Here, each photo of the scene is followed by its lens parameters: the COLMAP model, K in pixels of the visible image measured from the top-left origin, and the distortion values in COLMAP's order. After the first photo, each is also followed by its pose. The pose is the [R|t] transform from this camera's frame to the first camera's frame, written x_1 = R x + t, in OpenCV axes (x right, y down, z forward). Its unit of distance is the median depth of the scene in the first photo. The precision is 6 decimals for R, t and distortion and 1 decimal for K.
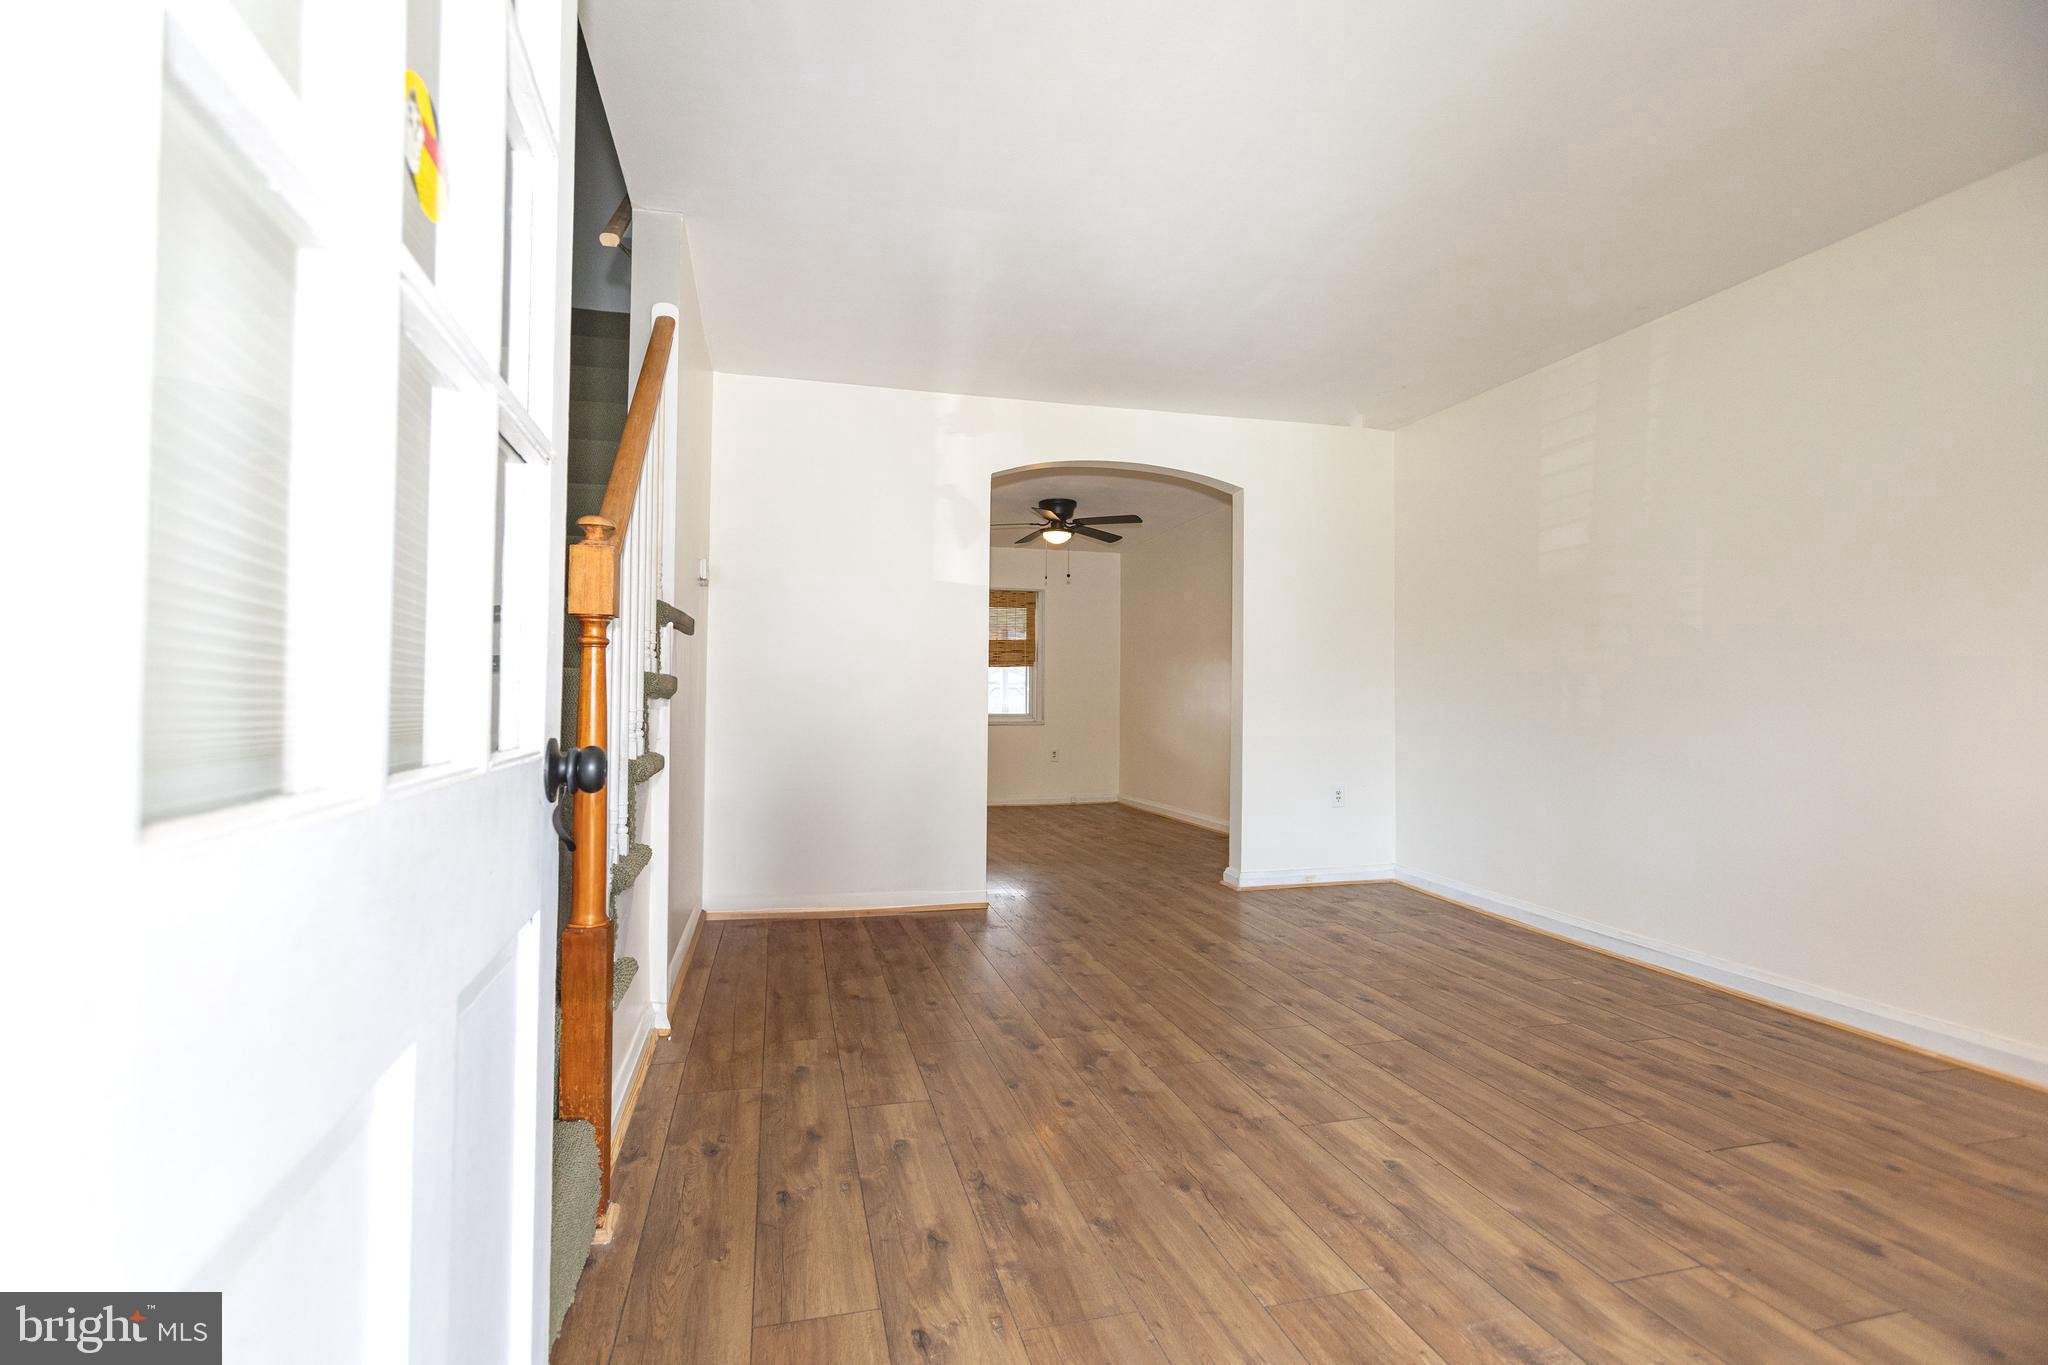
lens RADIAL K [[921.4, 0, 1029.2], [0, 921.4, 682.0], [0, 0, 1]] dist [-0.011552, 0.006385]
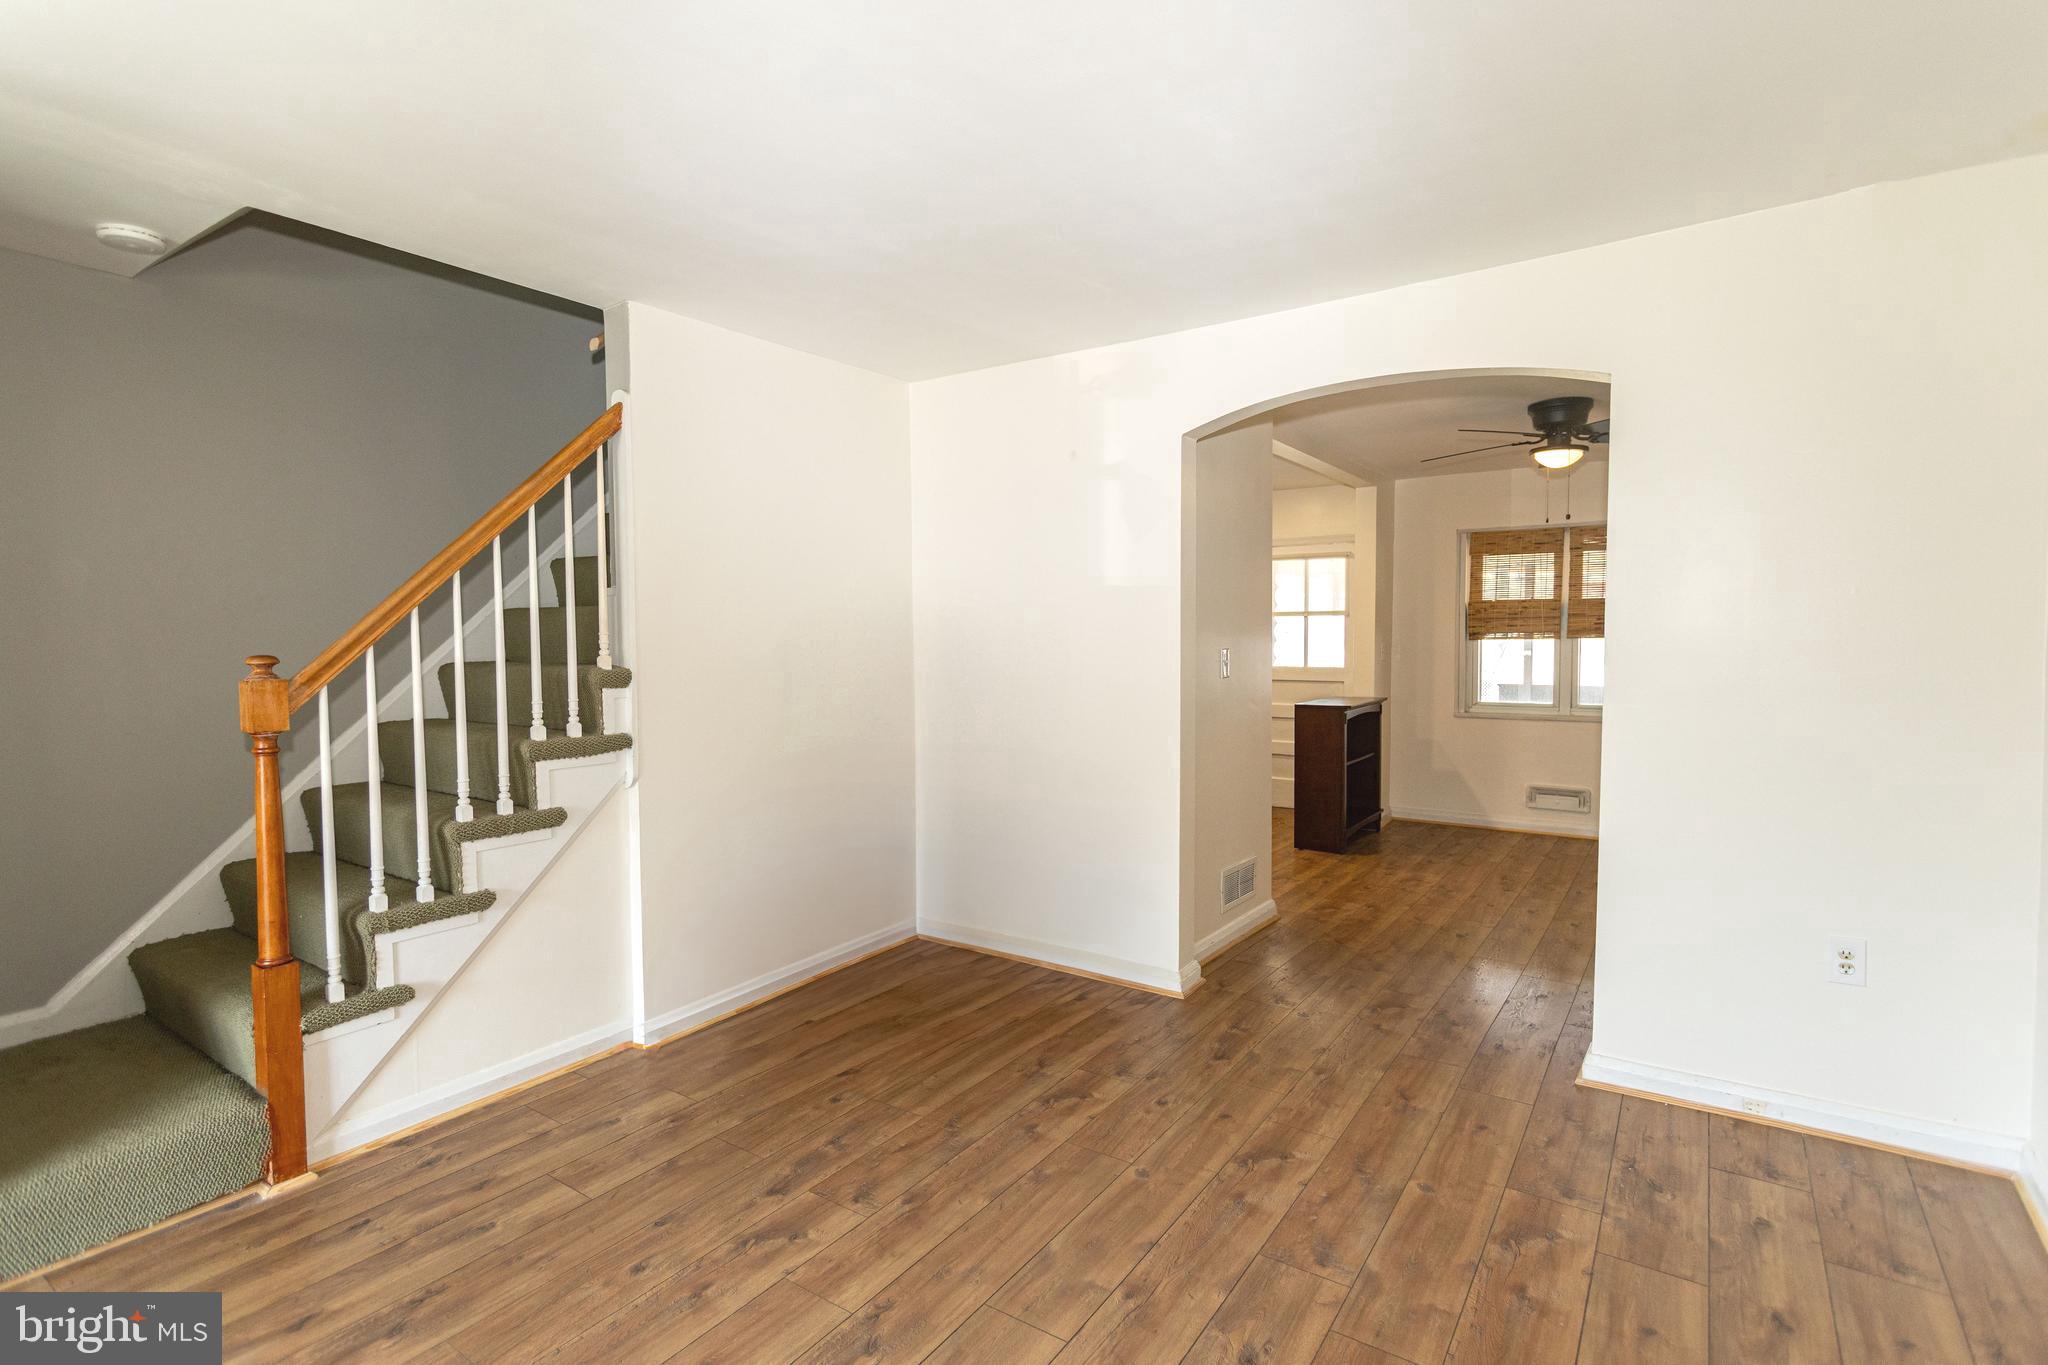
lens RADIAL K [[1013.7, 0, 1017.2], [0, 1013.7, 682.4], [0, 0, 1]] dist [-0.000595, 0.000176]
pose [[0.637321, 0.029536, -0.770032, 0.825455], [0.027254, 0.997776, 0.060828, -0.125721], [0.770117, -0.059753, 0.635098, 0.570107]]
